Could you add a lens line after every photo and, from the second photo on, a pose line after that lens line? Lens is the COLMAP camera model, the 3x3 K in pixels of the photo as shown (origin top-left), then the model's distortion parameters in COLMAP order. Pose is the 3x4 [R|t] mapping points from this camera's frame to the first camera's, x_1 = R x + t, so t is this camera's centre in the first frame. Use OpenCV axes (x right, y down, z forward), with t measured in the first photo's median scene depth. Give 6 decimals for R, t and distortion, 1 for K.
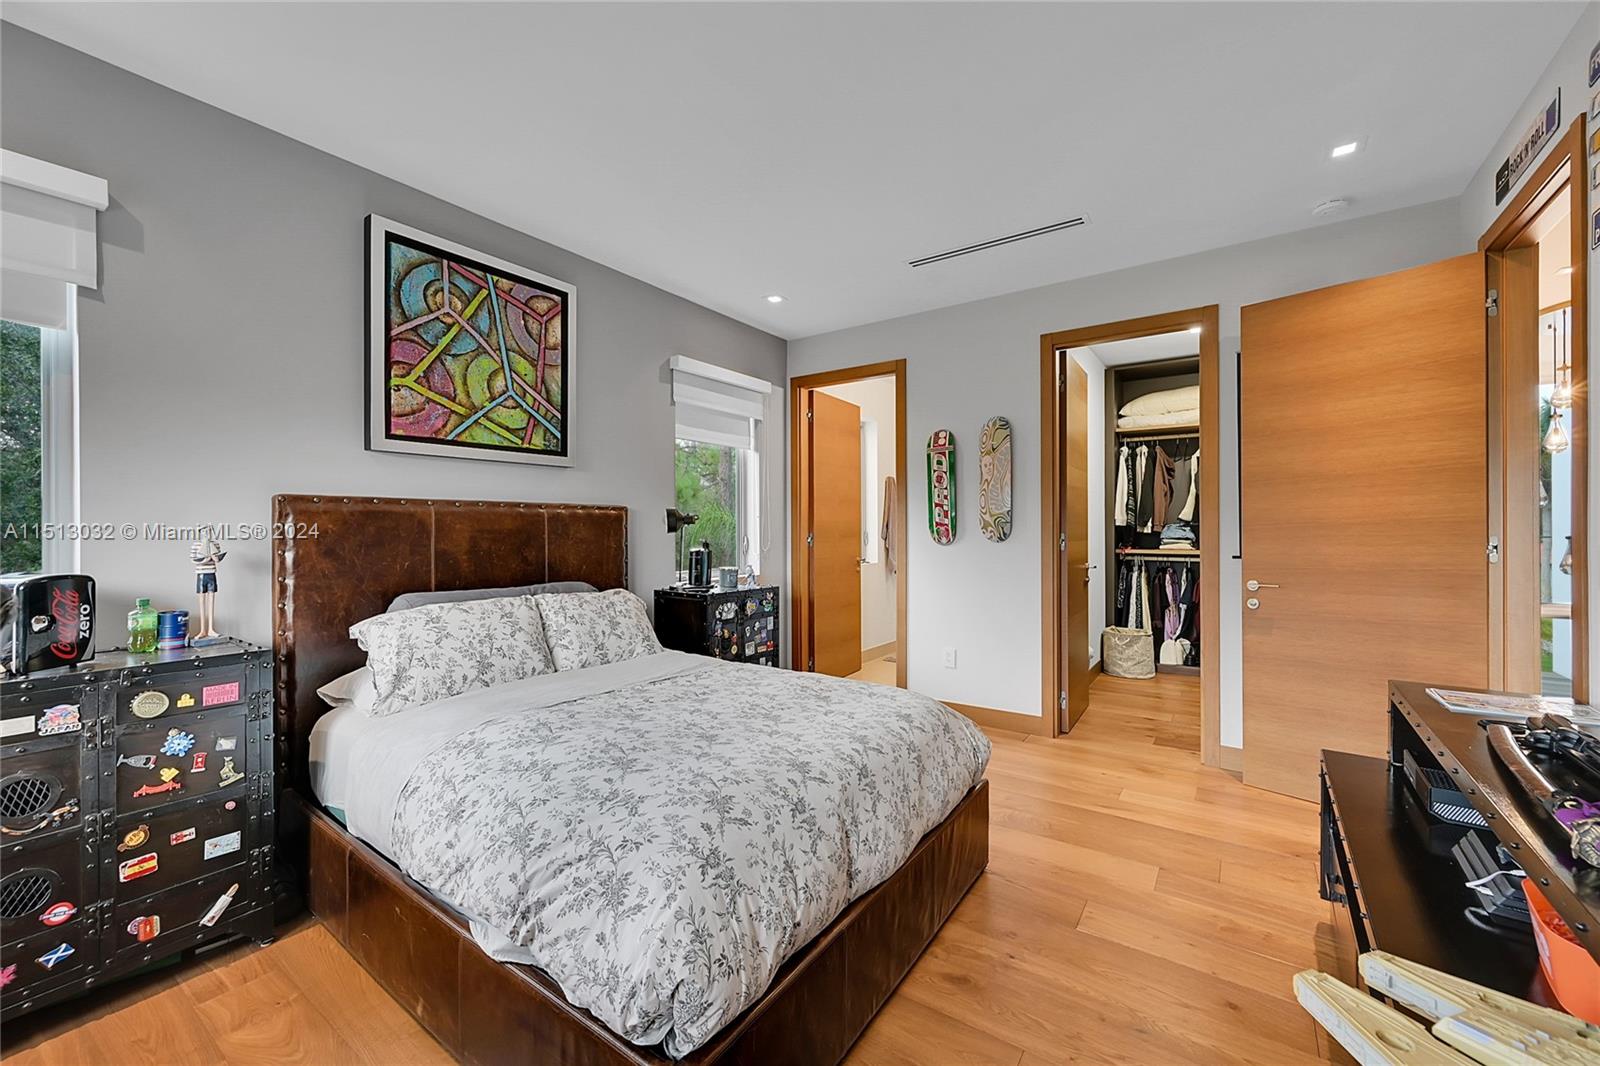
lens RADIAL K [[637.6, 0, 792.8], [0, 637.6, 524.8], [0, 0, 1]] dist [0.000942, 0.000171]
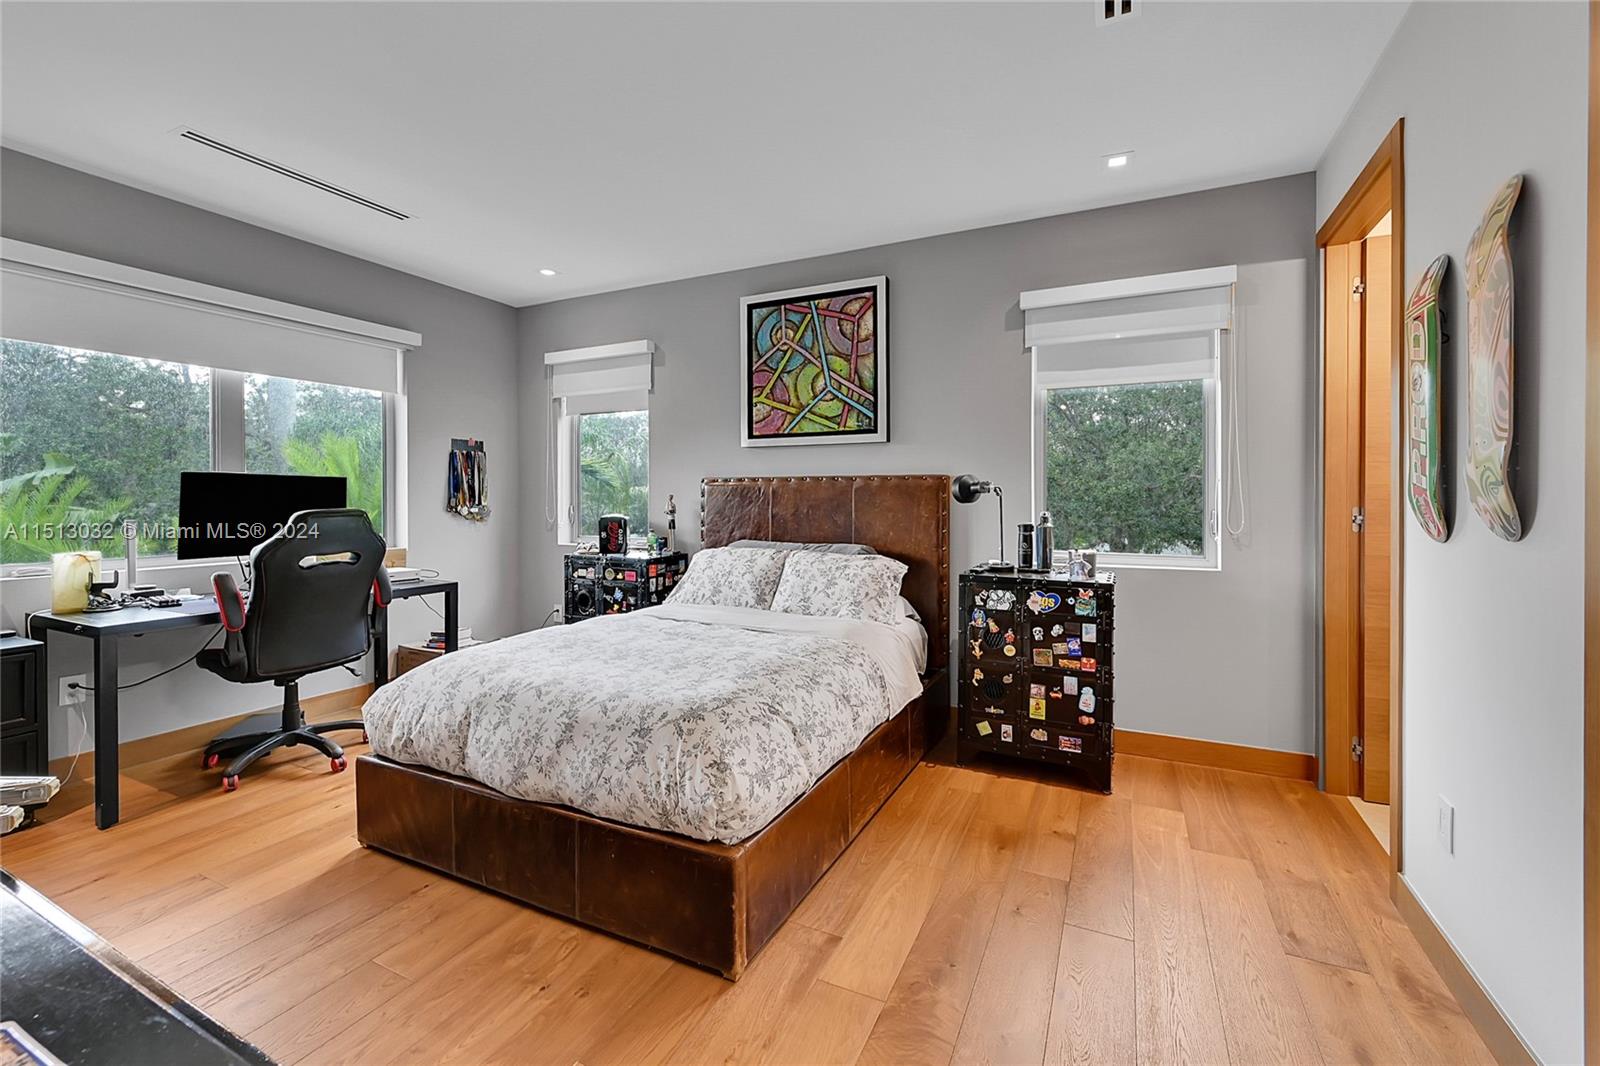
lens RADIAL K [[637.6, 0, 813.6], [0, 637.6, 500.7], [0, 0, 1]] dist [0.000942, 0.000171]
pose [[0.188682, 0.007698, -0.982008, 0.801312], [0.002649, 0.999962, 0.008348, 0.001597], [0.982035, -0.004177, 0.188654, 0.759717]]
